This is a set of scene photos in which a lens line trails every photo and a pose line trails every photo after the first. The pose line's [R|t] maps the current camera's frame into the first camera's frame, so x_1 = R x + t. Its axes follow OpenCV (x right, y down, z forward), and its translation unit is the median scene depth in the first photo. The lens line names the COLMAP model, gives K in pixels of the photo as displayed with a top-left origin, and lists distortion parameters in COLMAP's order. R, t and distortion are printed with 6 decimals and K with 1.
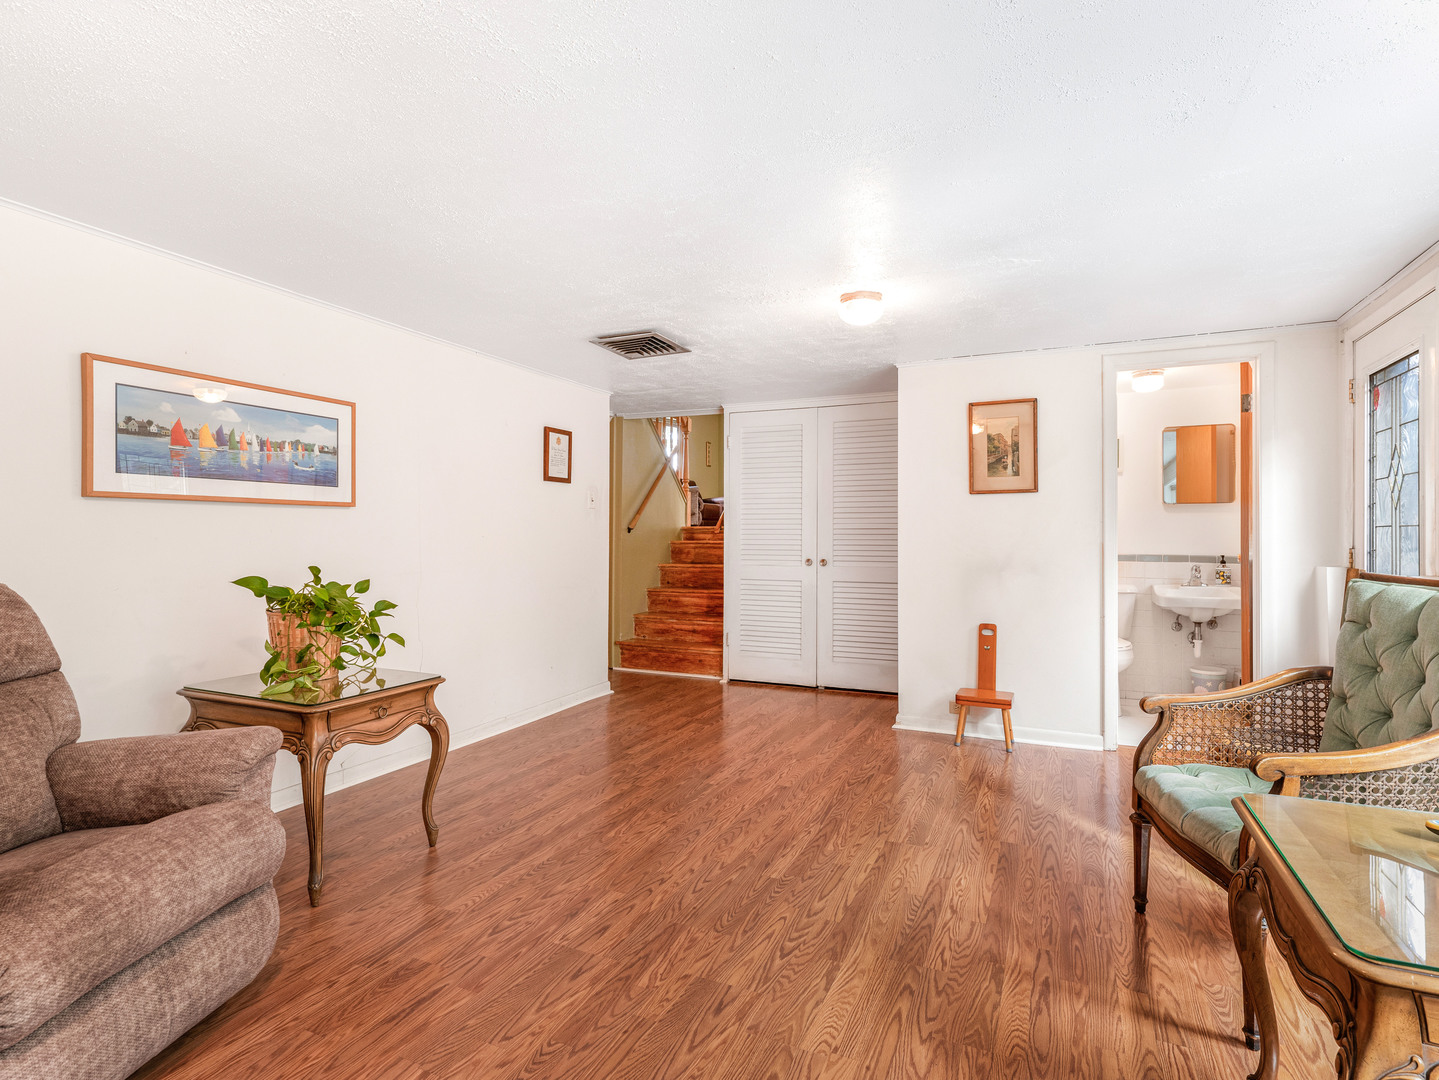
lens RADIAL K [[759.4, 0, 718.7], [0, 759.4, 539.0], [0, 0, 1]] dist [-0.001165, 0.000395]
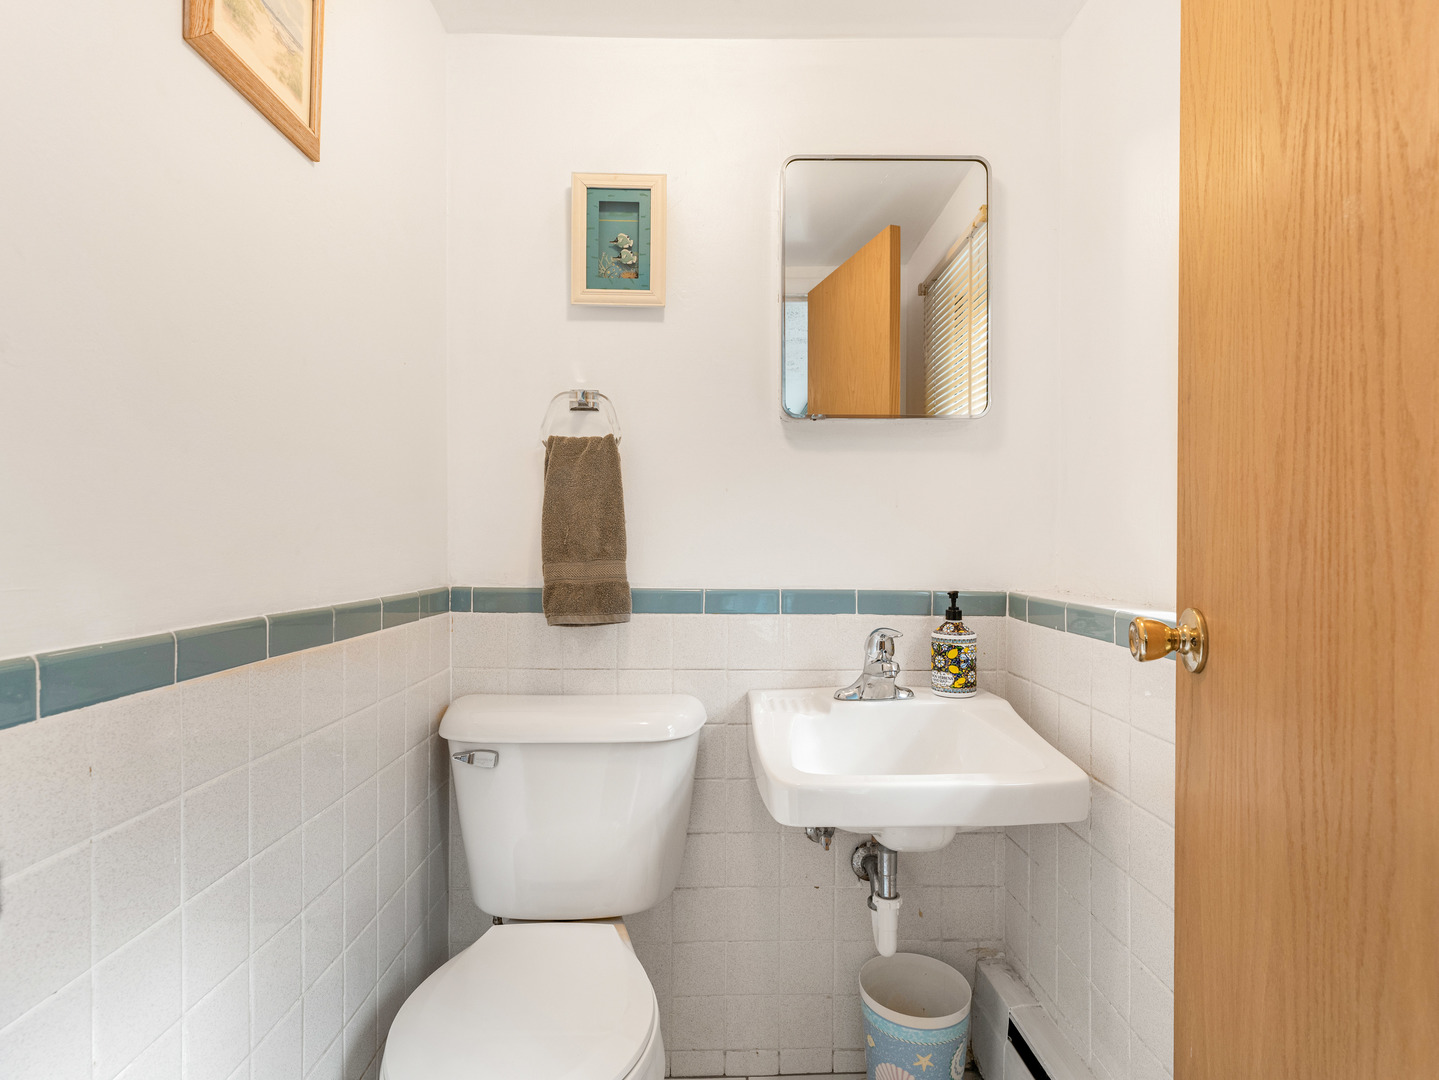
lens RADIAL K [[759.4, 0, 720.7], [0, 759.4, 542.4], [0, 0, 1]] dist [-0.001165, 0.000395]
pose [[0.909125, 0.005112, 0.416493, 0.452873], [-0.003849, 0.999985, -0.003872, 0.003557], [-0.416506, 0.001917, 0.909131, 0.762624]]
